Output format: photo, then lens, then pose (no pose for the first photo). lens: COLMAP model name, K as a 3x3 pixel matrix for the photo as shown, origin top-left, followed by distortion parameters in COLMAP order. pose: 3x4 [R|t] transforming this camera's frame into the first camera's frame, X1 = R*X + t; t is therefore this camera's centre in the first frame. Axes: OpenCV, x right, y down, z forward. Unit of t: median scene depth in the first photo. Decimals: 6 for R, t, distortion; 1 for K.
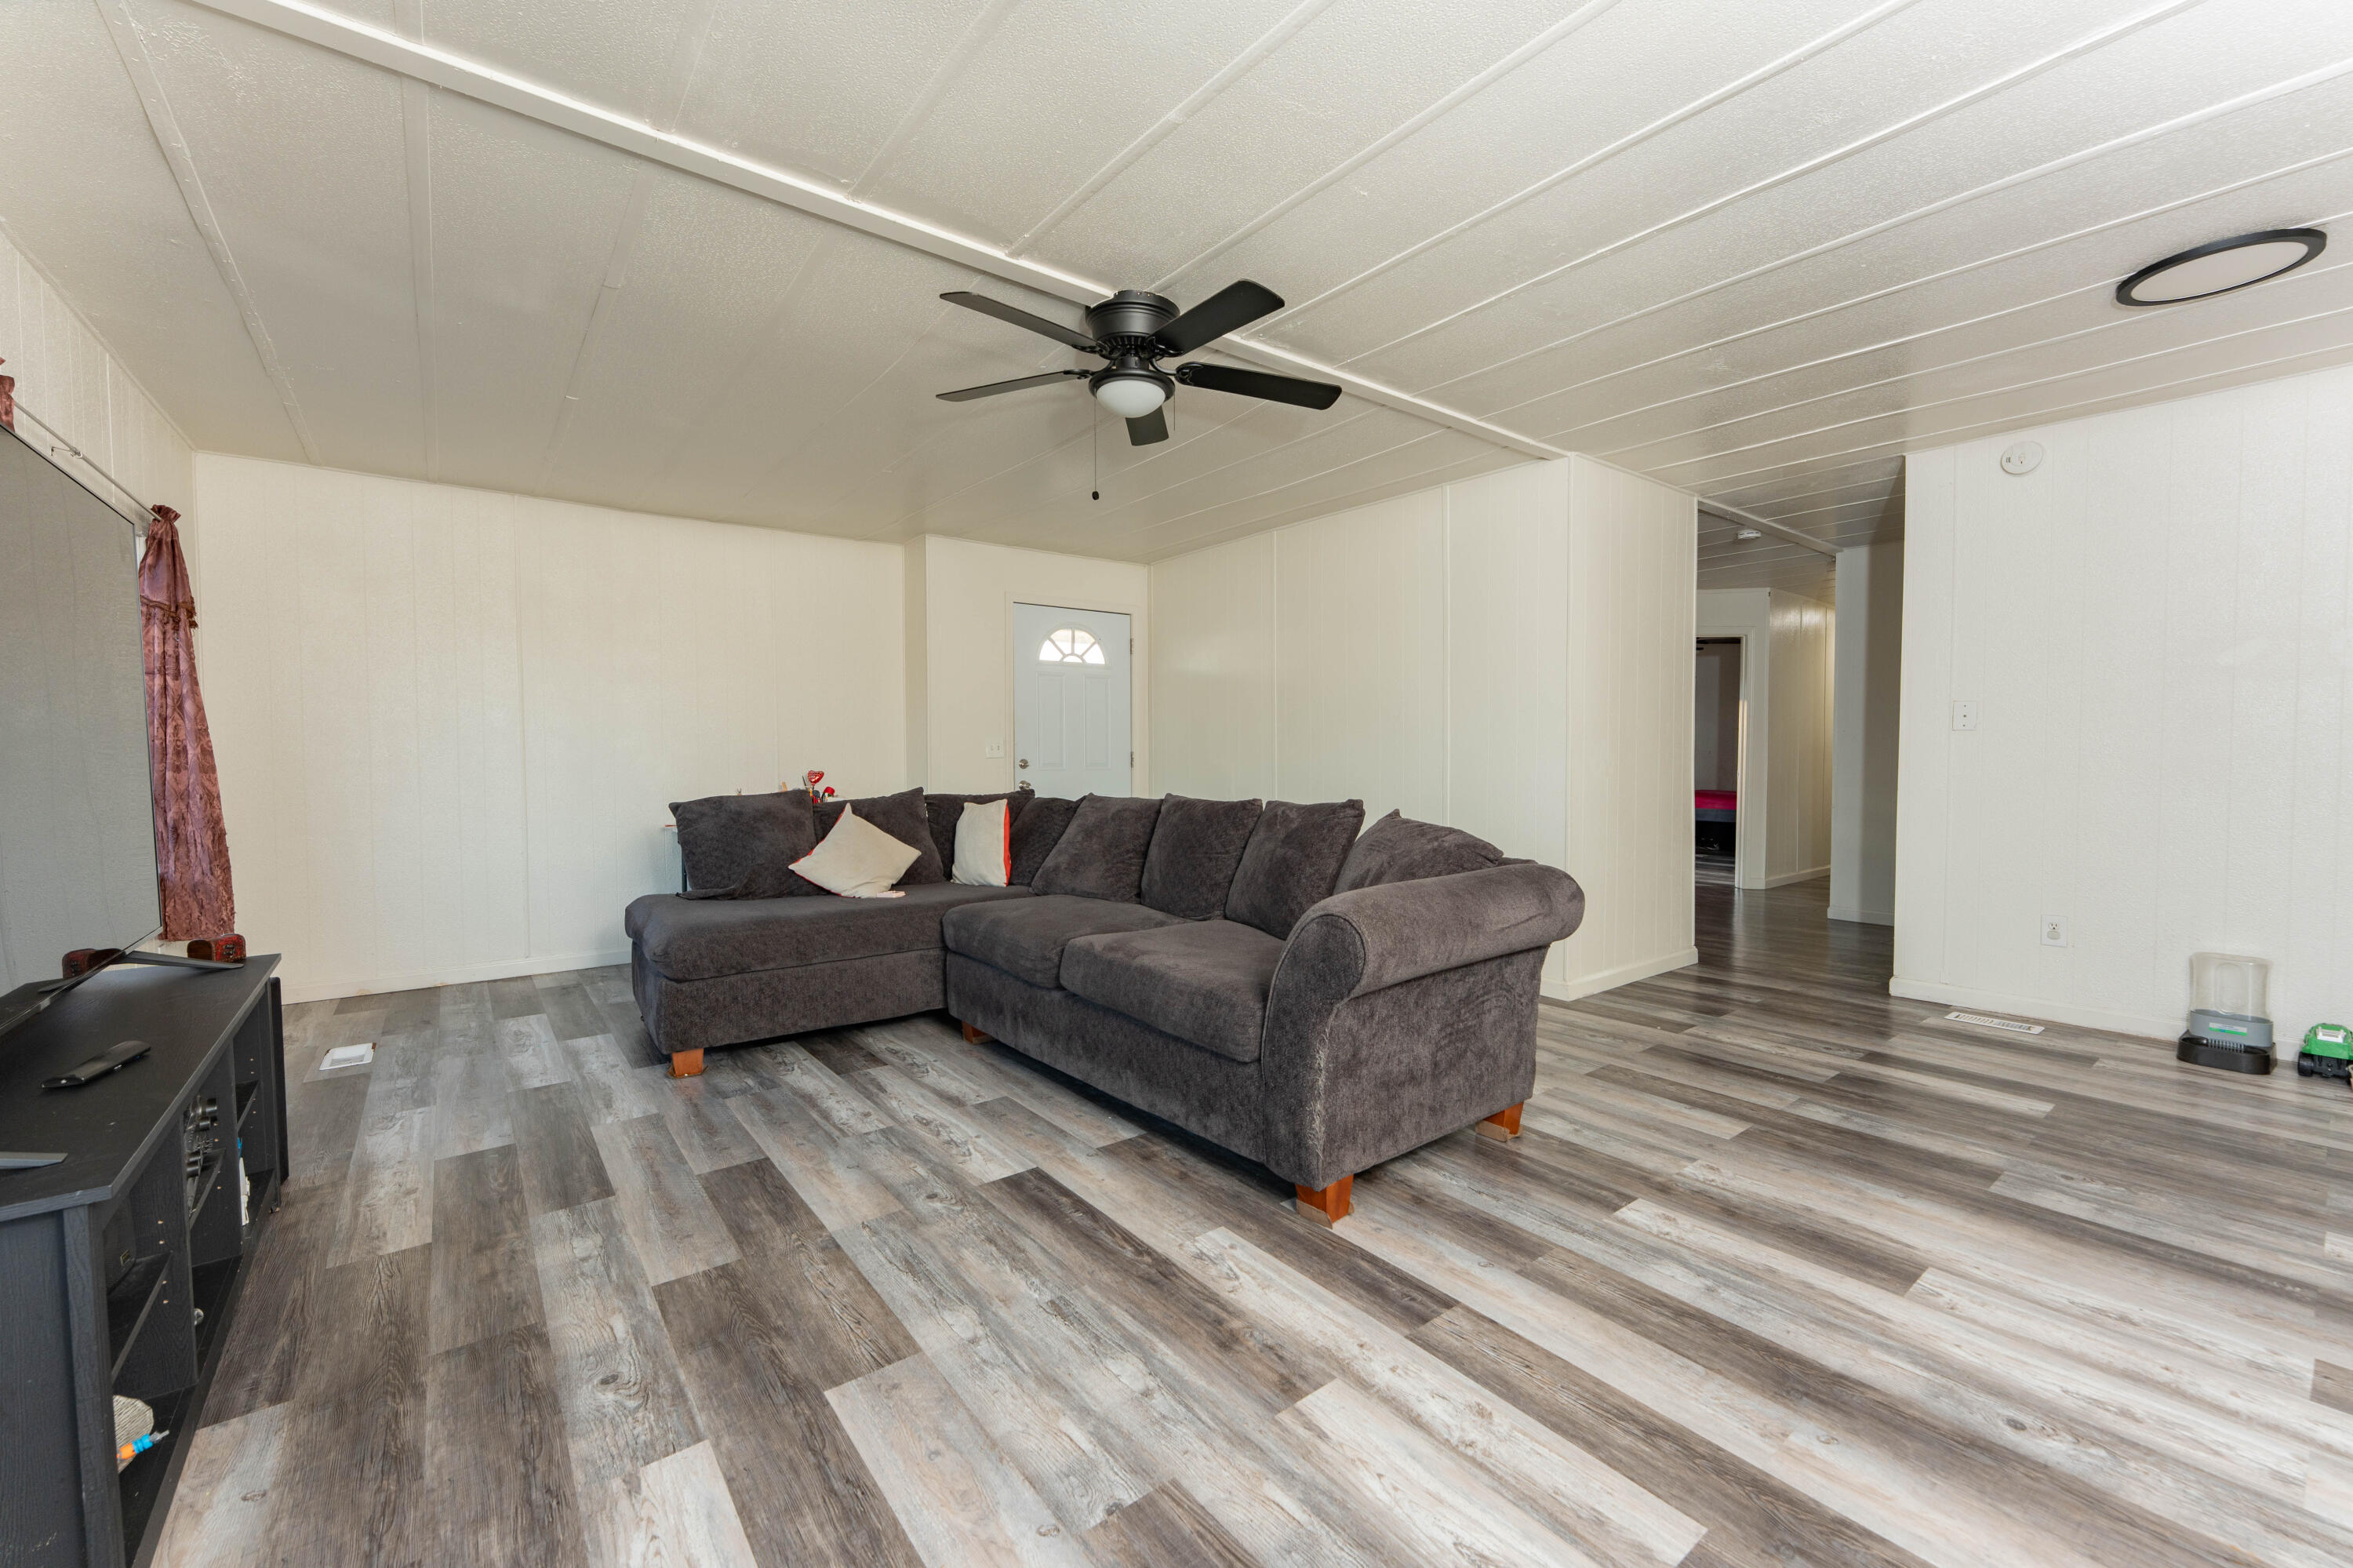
lens RADIAL K [[955.5, 0, 1173.9], [0, 955.5, 768.0], [0, 0, 1]] dist [0.004476, -0.001277]
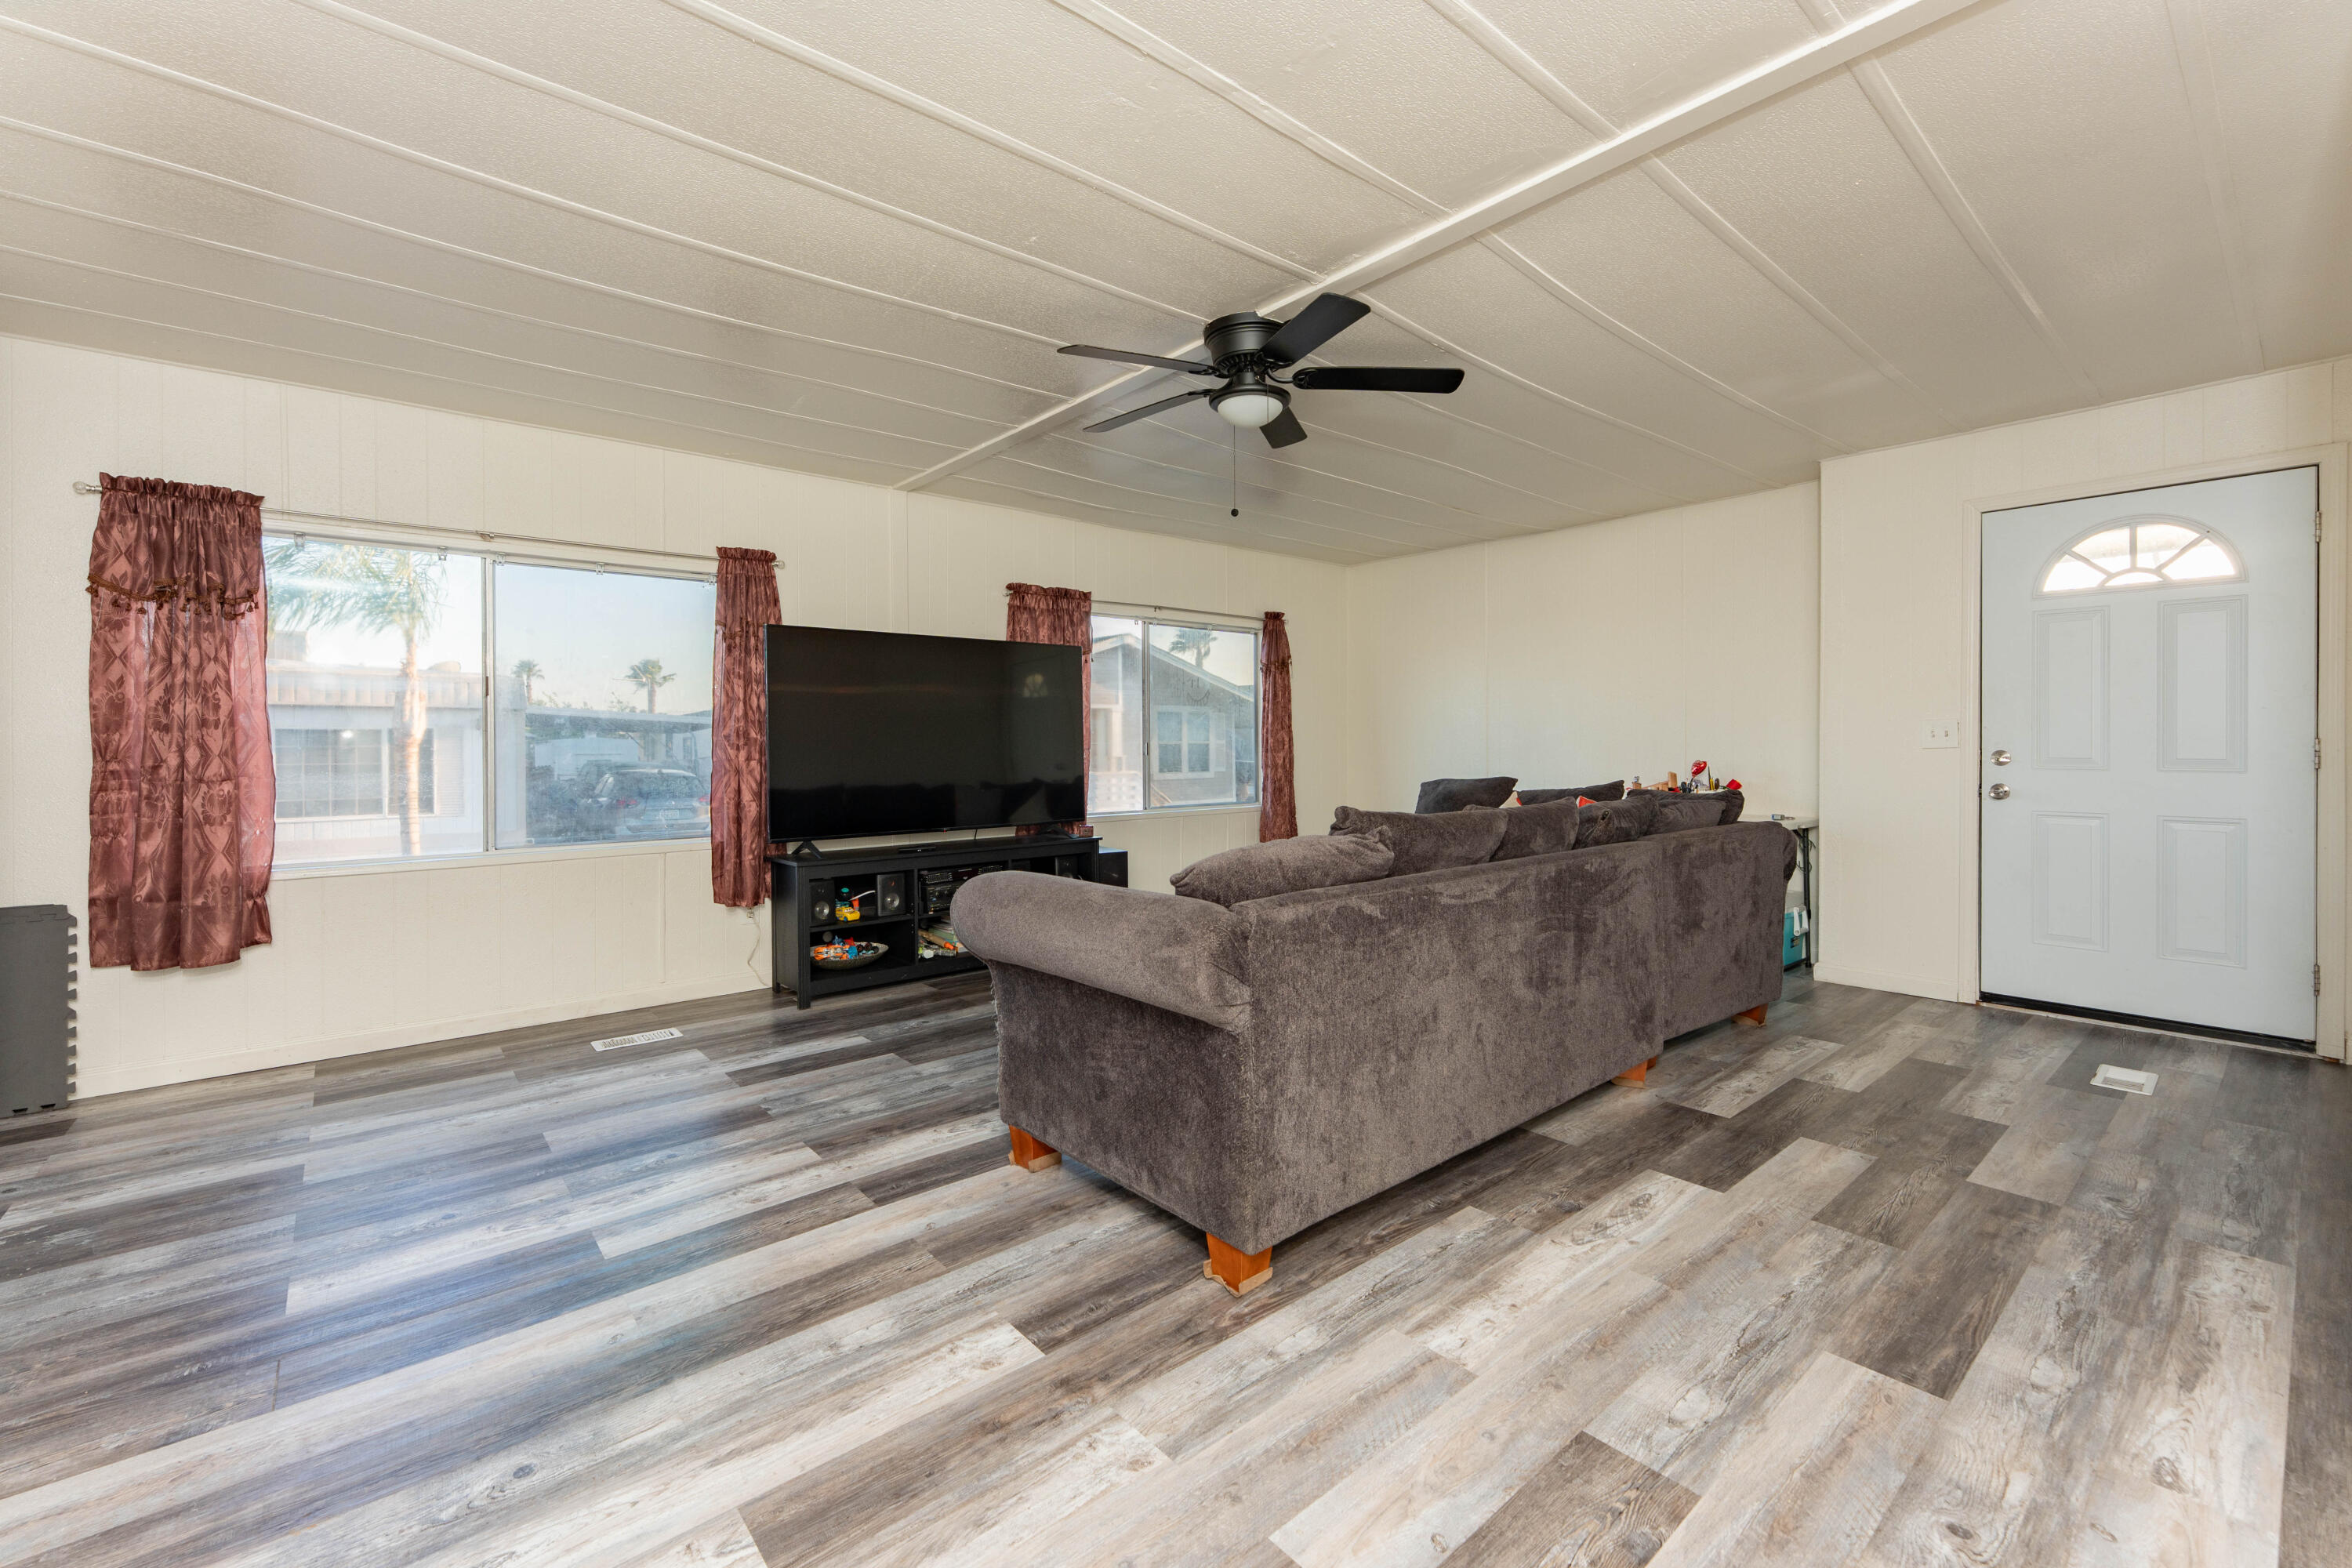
lens RADIAL K [[955.0, 0, 1174.9], [0, 955.0, 763.5], [0, 0, 1]] dist [0.004476, -0.001277]
pose [[0.038731, 0.020461, -0.999040, 1.432702], [-0.006535, 0.999774, 0.020223, -0.030403], [0.999228, 0.005745, 0.038856, 1.251148]]
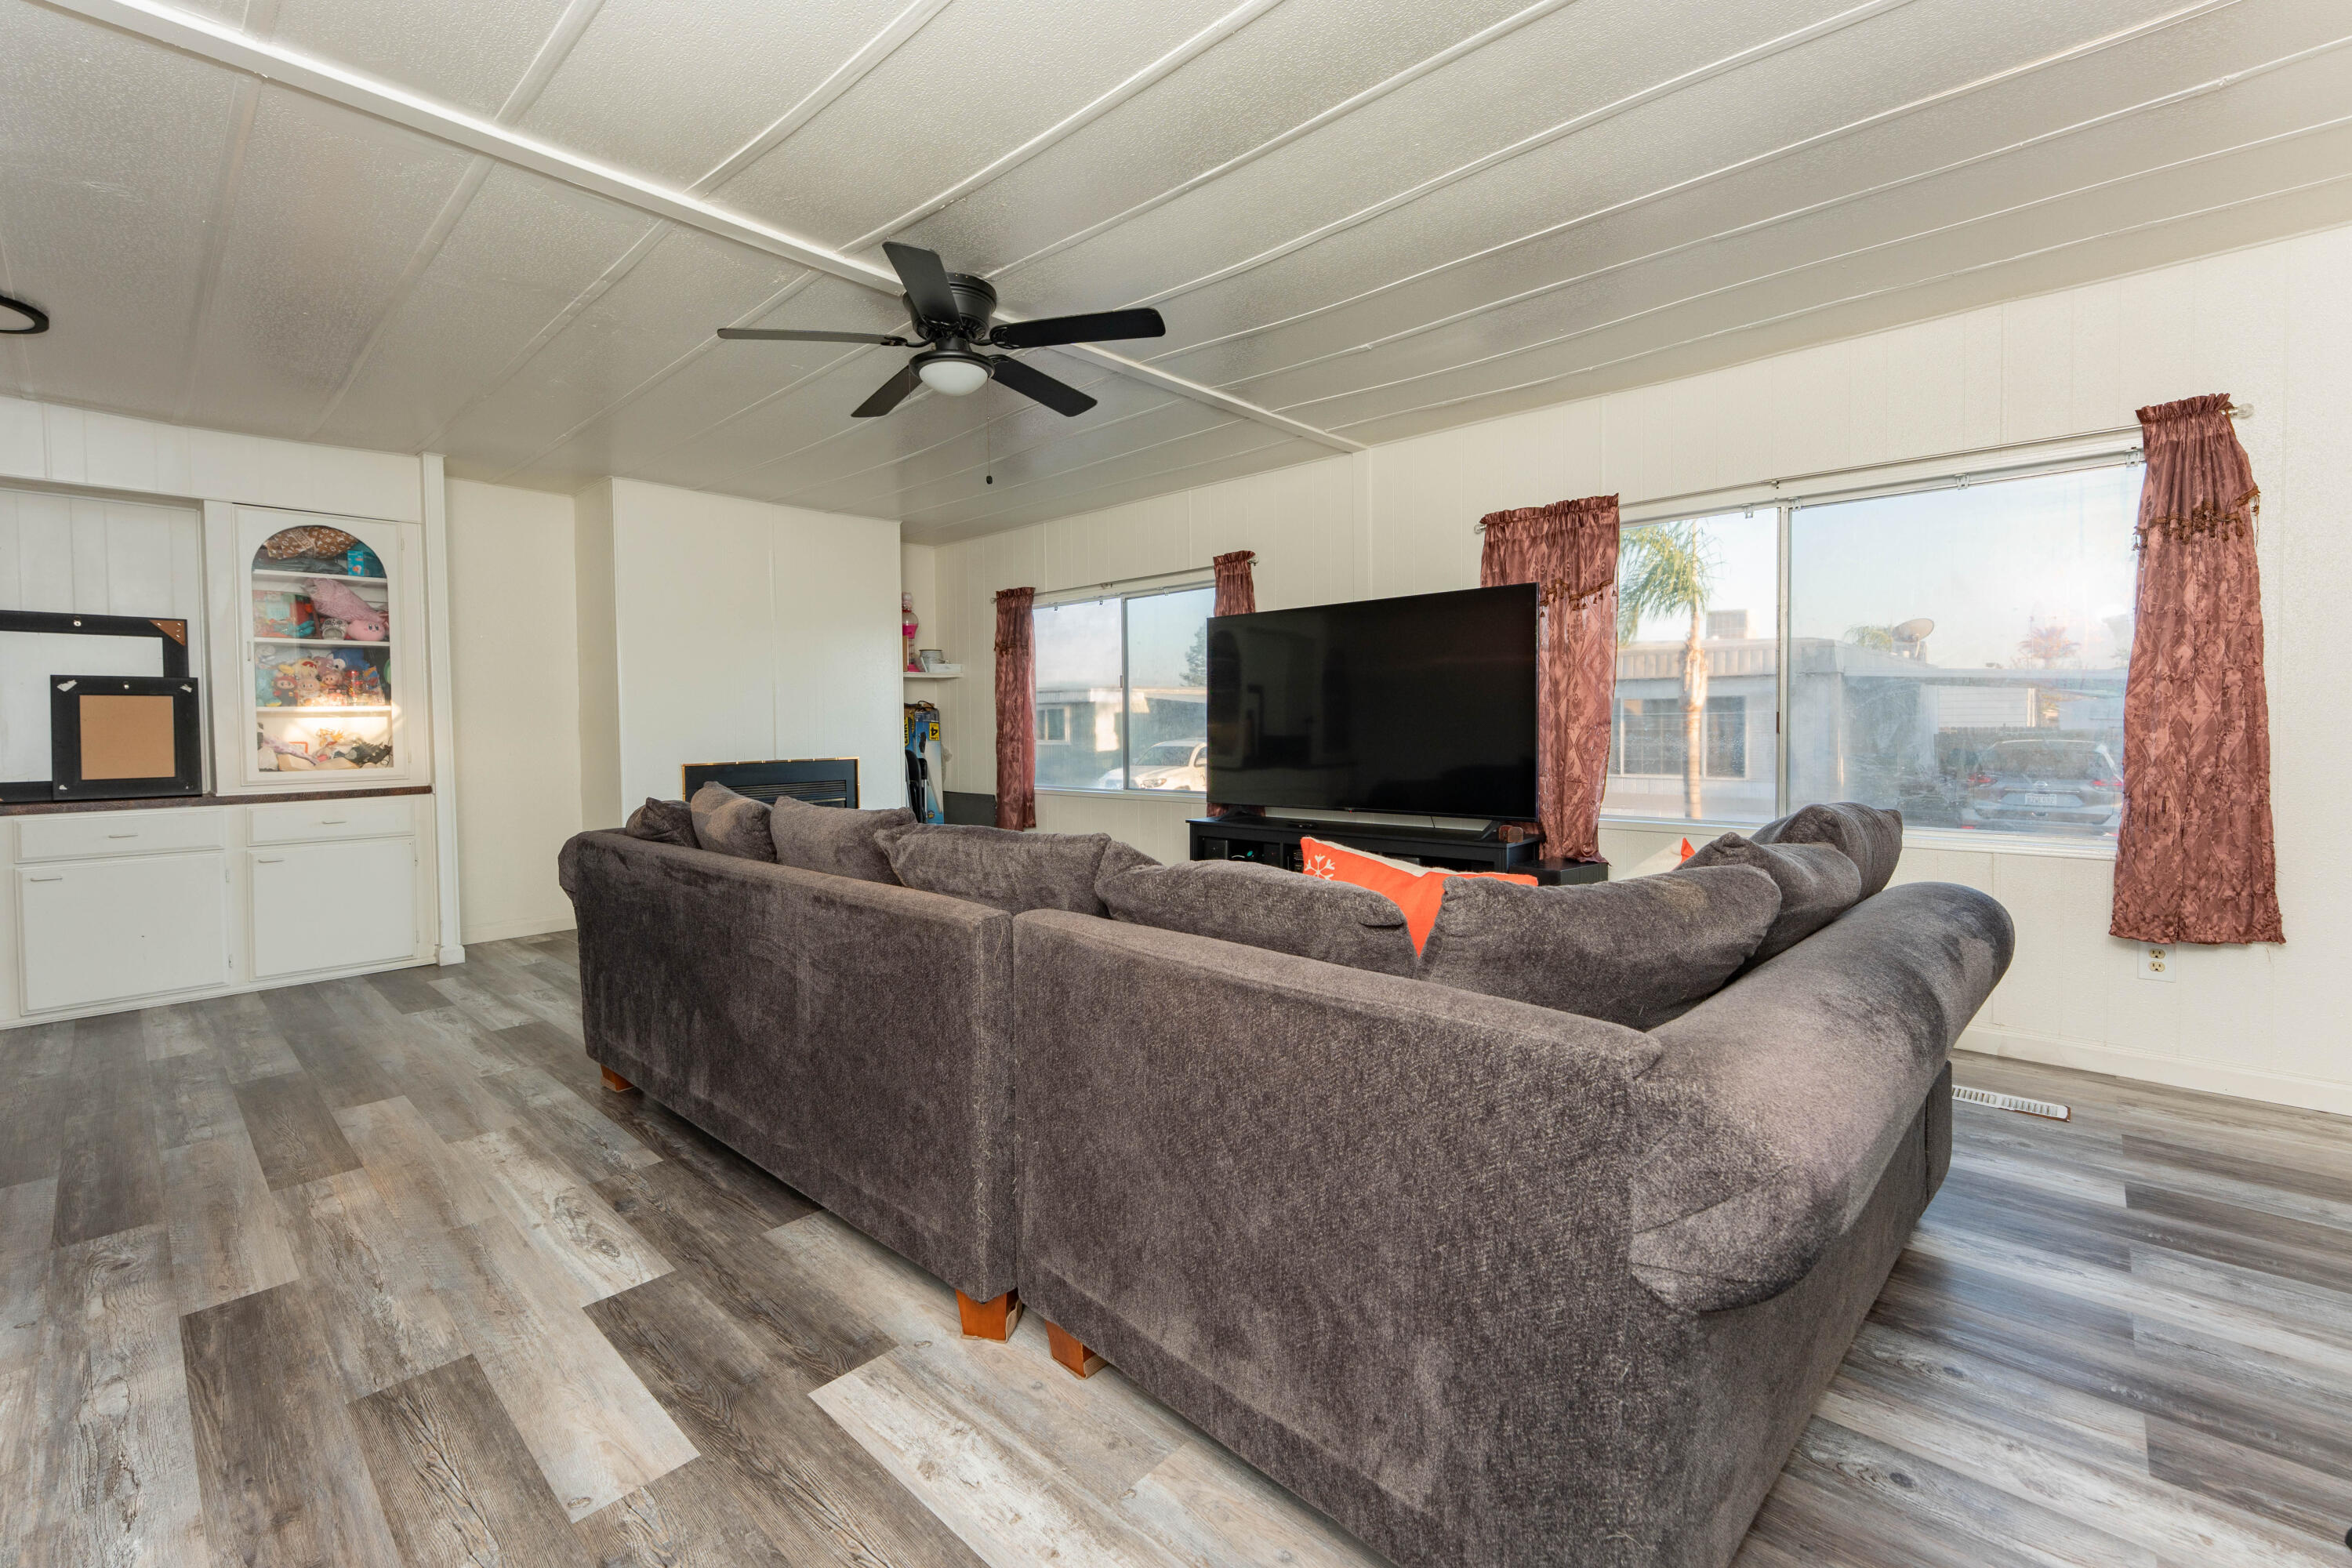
lens RADIAL K [[987.2, 0, 1105.8], [0, 987.2, 738.7], [0, 0, 1]] dist [-0.002881, -0.000031]
pose [[-0.990290, 0.014351, -0.138276, -0.073222], [0.010548, 0.999547, 0.028196, -0.046822], [0.138618, 0.026464, -0.989992, 2.953505]]
